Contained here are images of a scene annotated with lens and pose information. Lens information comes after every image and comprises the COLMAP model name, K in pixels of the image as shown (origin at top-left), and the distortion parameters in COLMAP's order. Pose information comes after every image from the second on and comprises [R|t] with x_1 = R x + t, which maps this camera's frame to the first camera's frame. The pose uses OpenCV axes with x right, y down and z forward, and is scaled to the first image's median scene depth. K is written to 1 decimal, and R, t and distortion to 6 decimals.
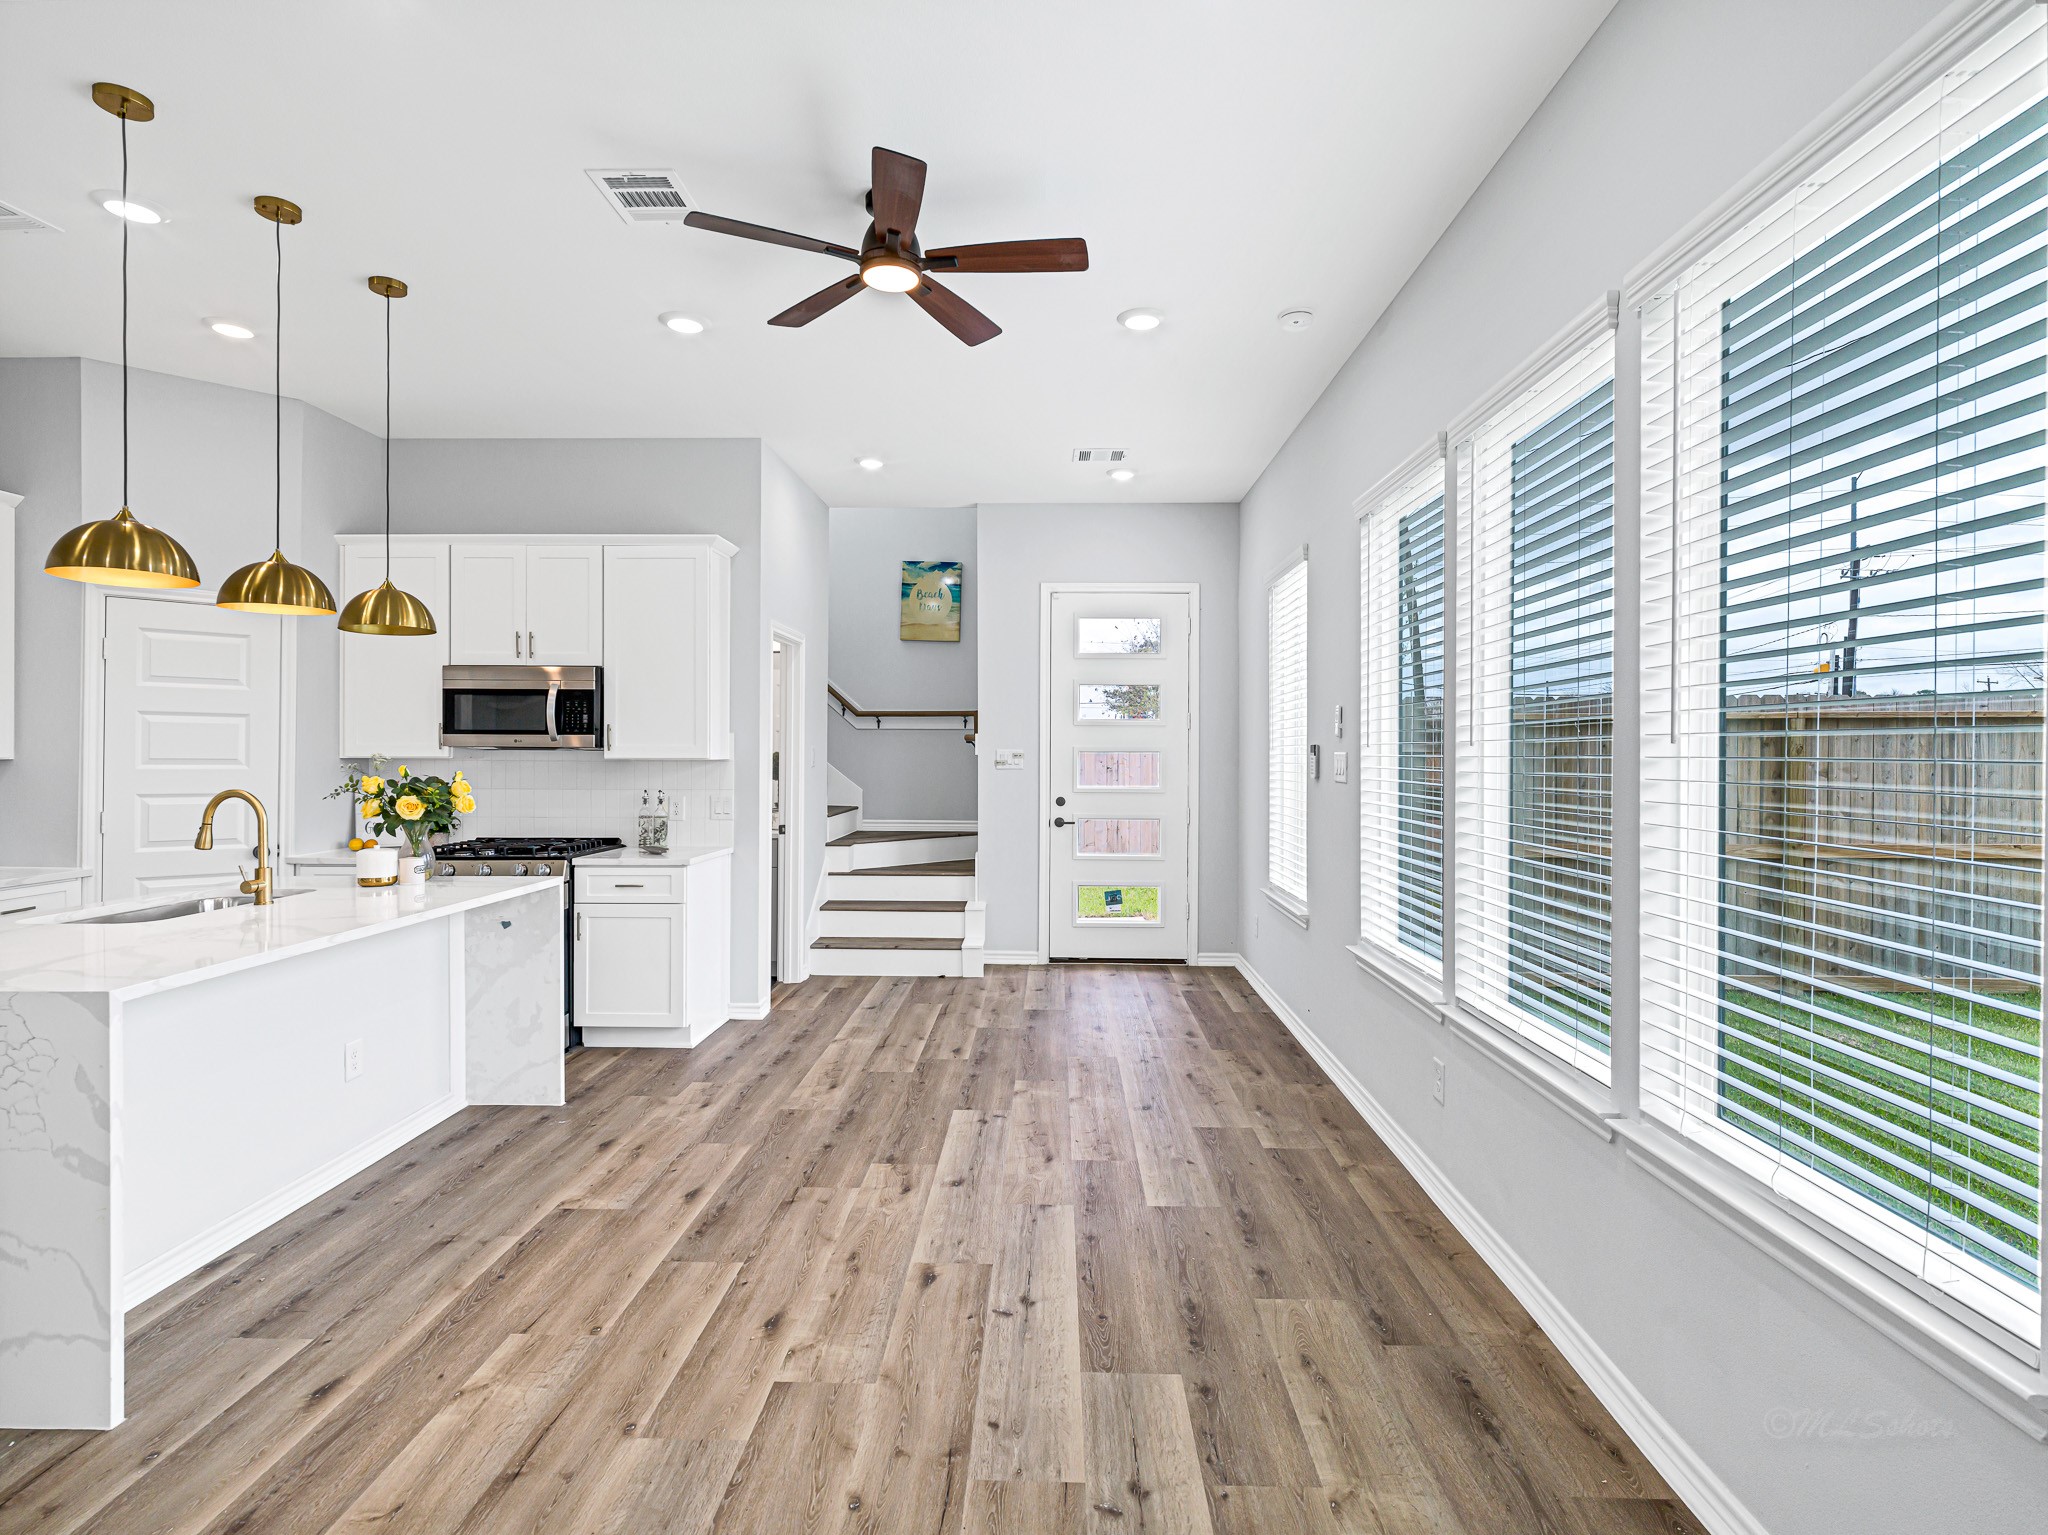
lens RADIAL K [[1041.0, 0, 1007.8], [0, 1041.0, 757.8], [0, 0, 1]] dist [0.021440, -0.012795]
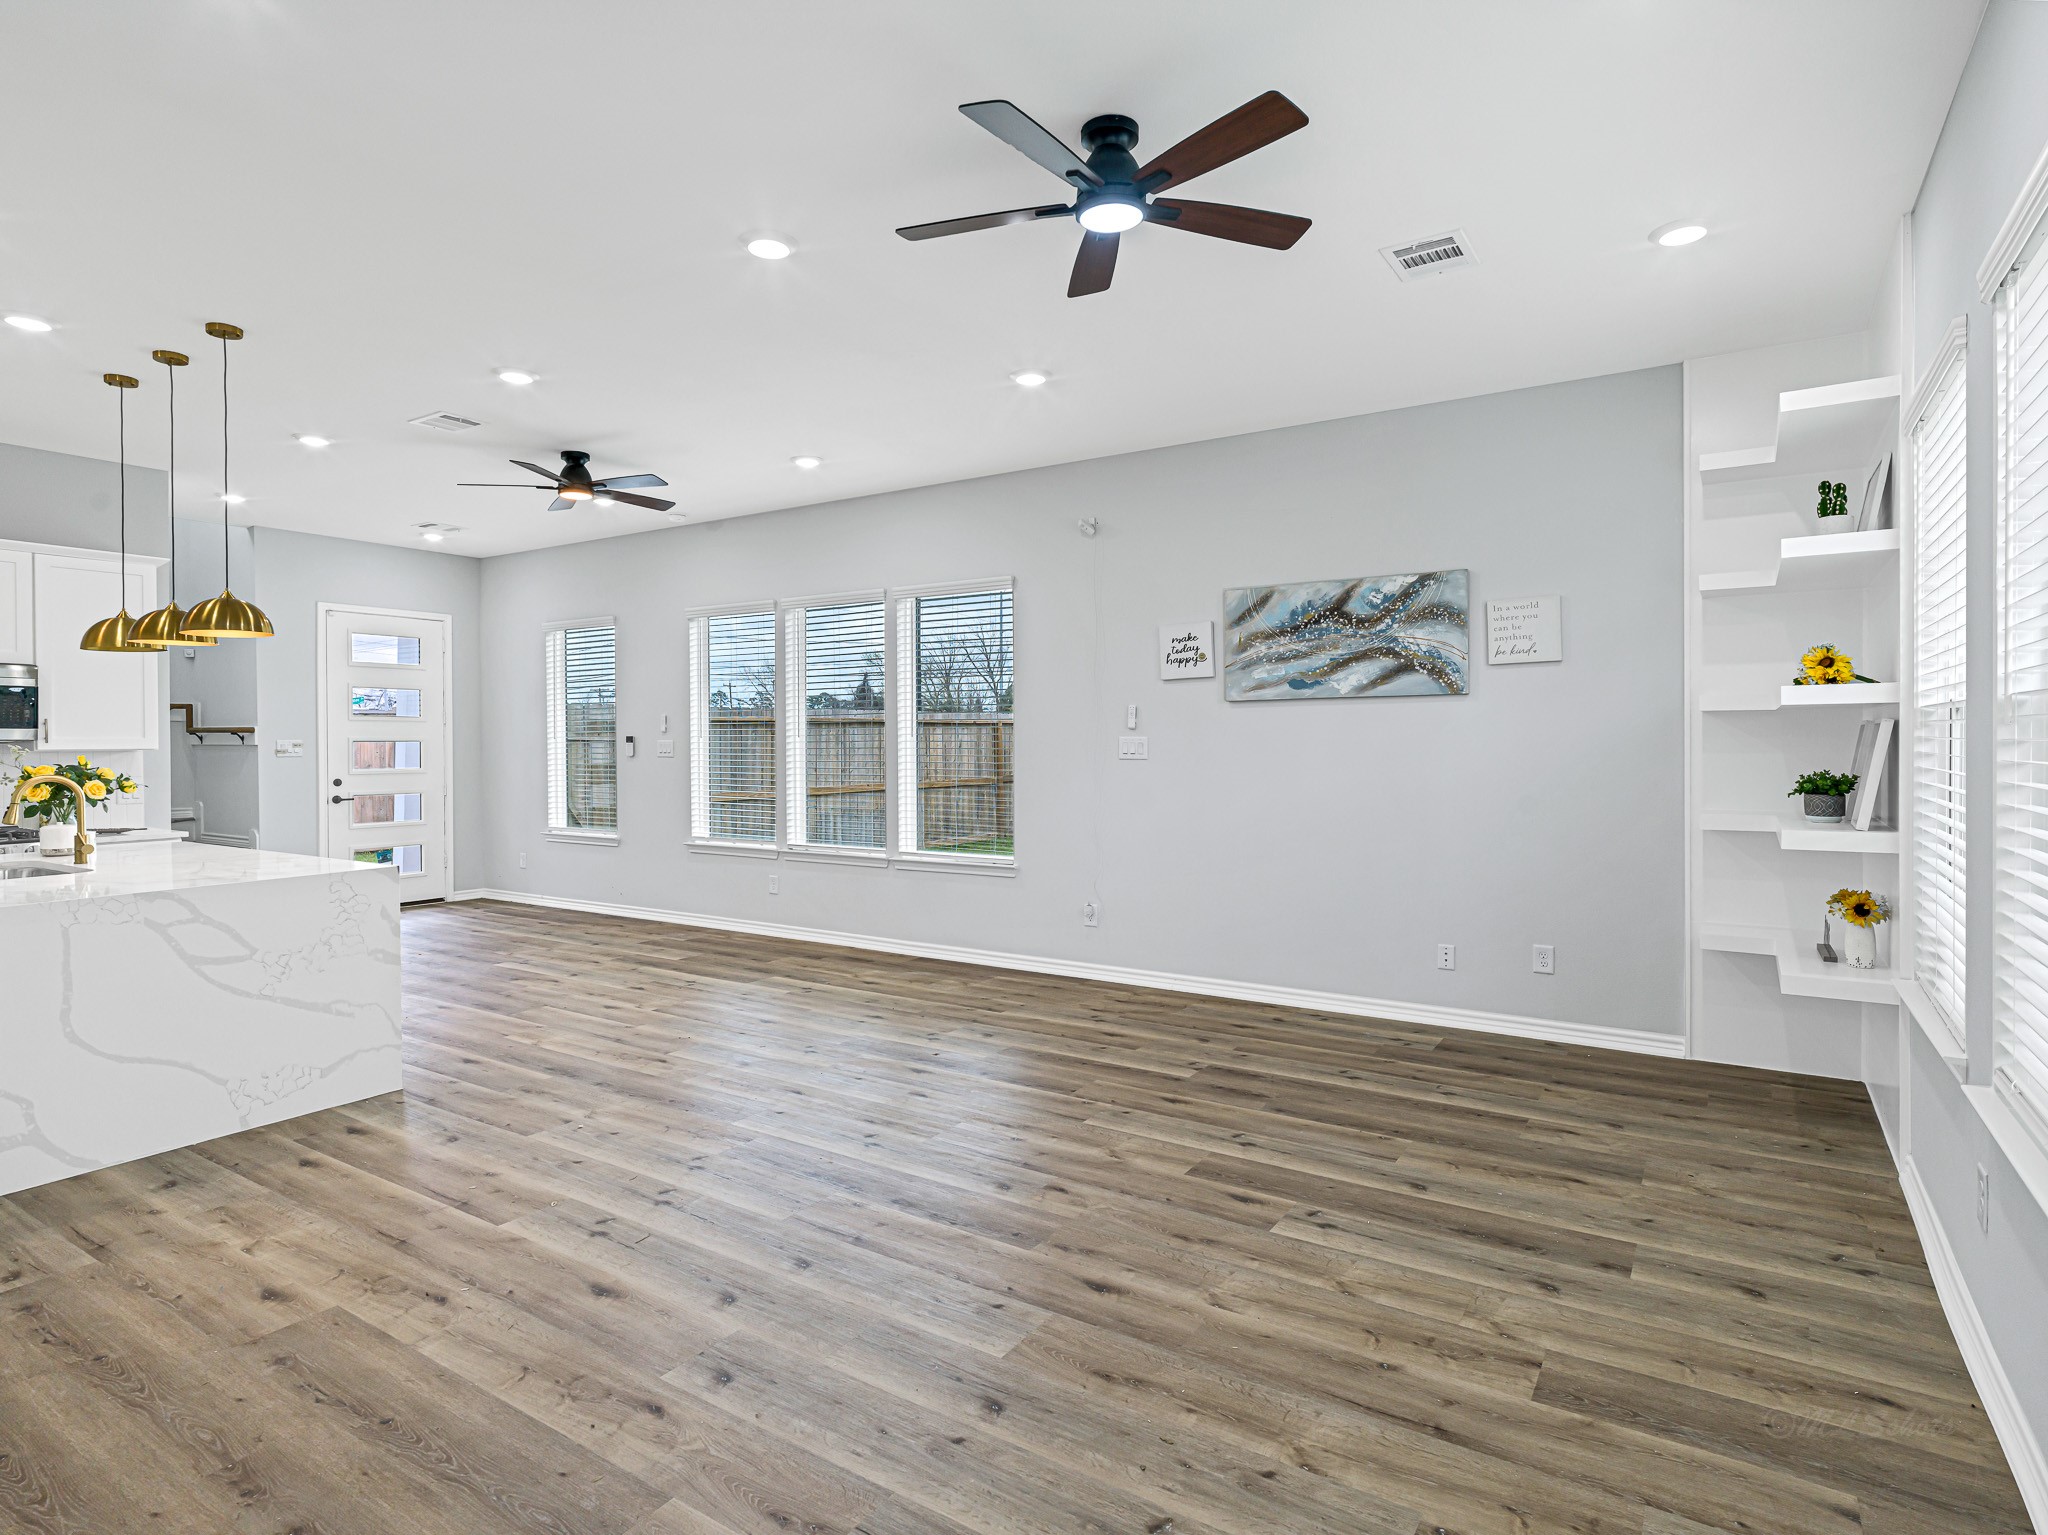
lens RADIAL K [[1055.1, 0, 1093.5], [0, 1055.1, 749.3], [0, 0, 1]] dist [-0.004113, -0.001962]
pose [[0.446169, -0.013313, 0.894850, -1.217359], [0.009564, 0.999903, 0.010108, -0.001591], [-0.894898, 0.004048, 0.446253, -0.623217]]
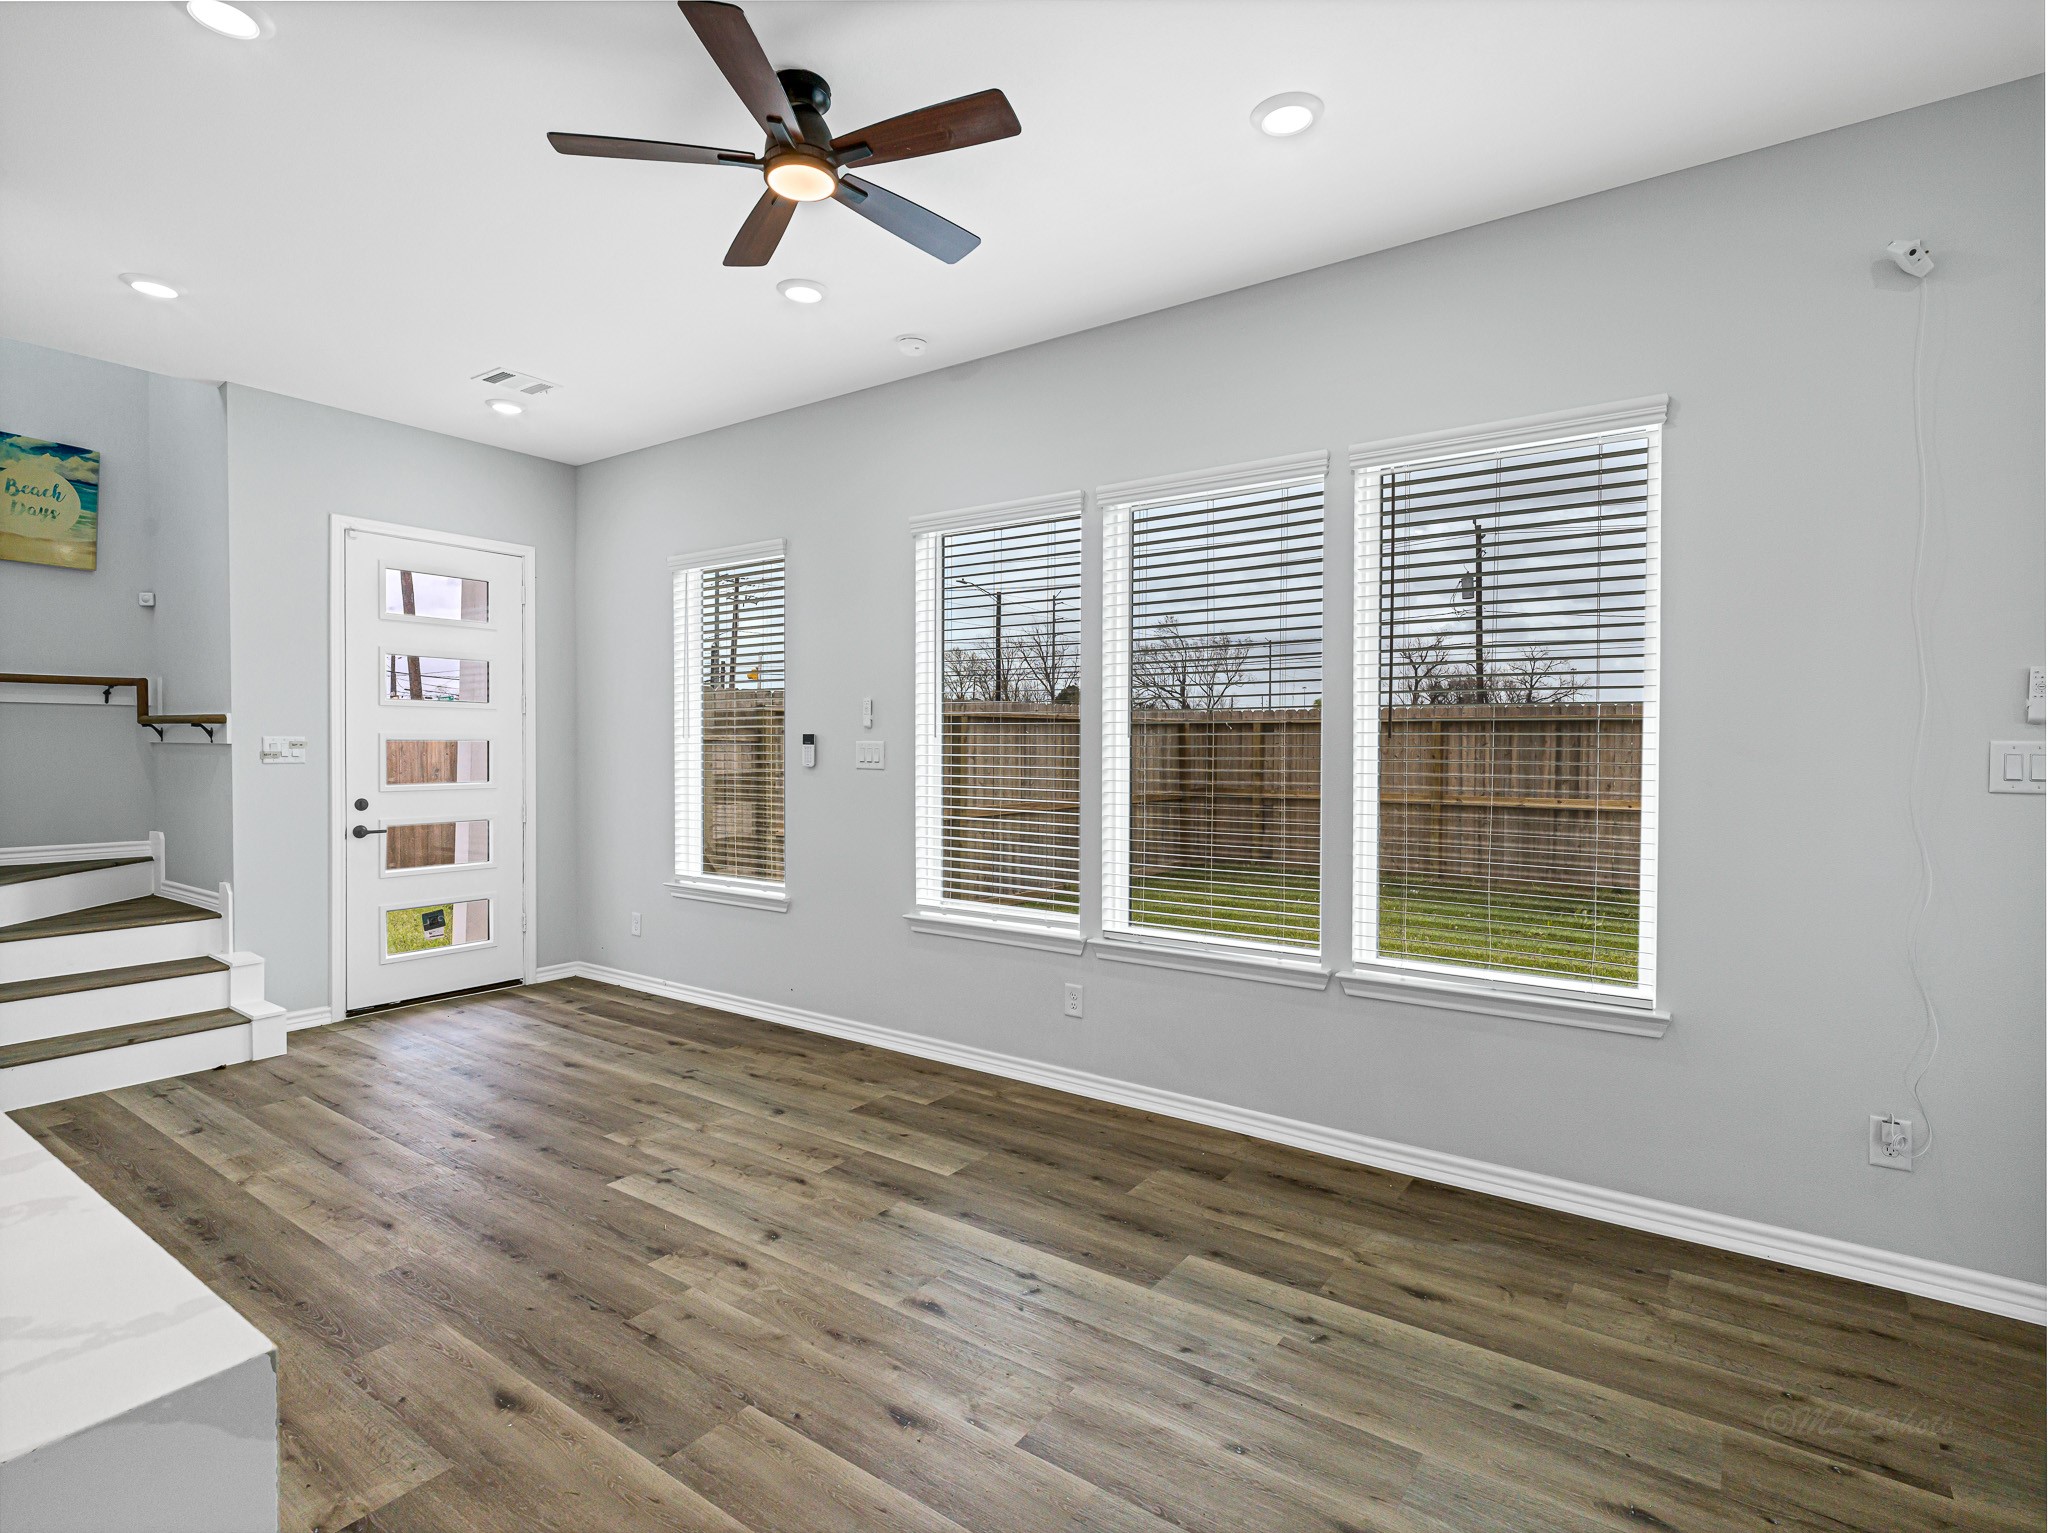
lens RADIAL K [[1048.7, 0, 1016.5], [0, 1048.7, 759.5], [0, 0, 1]] dist [0.003917, -0.000059]
pose [[0.547704, -0.014493, 0.836547, -0.619679], [0.002352, 0.999873, 0.015782, -0.004126], [-0.836669, -0.006676, 0.547668, 0.326731]]
